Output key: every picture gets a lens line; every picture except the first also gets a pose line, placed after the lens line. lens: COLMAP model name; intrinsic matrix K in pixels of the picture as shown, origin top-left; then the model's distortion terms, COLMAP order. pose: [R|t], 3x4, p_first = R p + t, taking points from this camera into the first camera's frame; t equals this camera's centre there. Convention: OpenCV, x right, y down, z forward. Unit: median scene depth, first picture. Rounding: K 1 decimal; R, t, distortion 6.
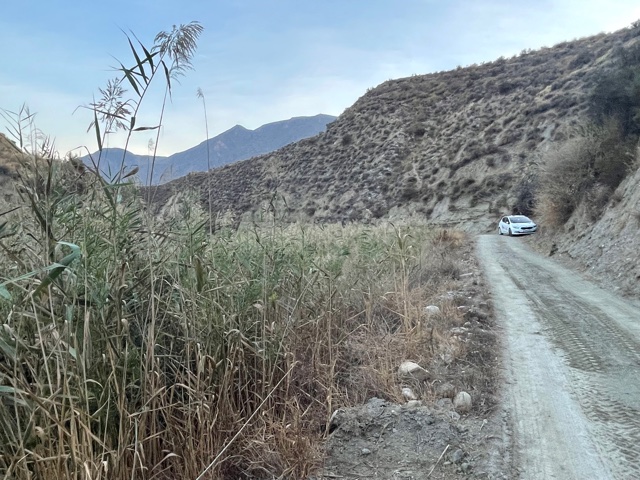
lens RADIAL K [[464.4, 0, 316.9], [0, 464.4, 242.3], [0, 0, 1]] dist [0.006880, -0.014104]
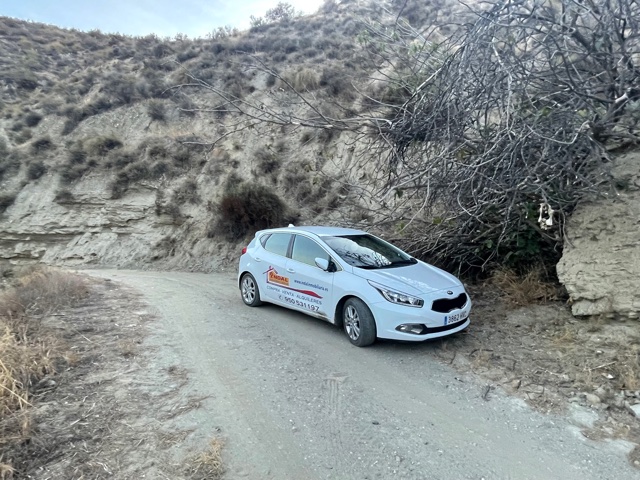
lens RADIAL K [[399.6, 0, 319.3], [0, 399.6, 241.6], [0, 0, 1]] dist [-0.002412, 0.000941]
pose [[0.691533, 0.025733, 0.721887, 0.189800], [-0.018502, 0.999668, -0.017911, -0.031206], [-0.722108, -0.000970, 0.691779, 0.578993]]
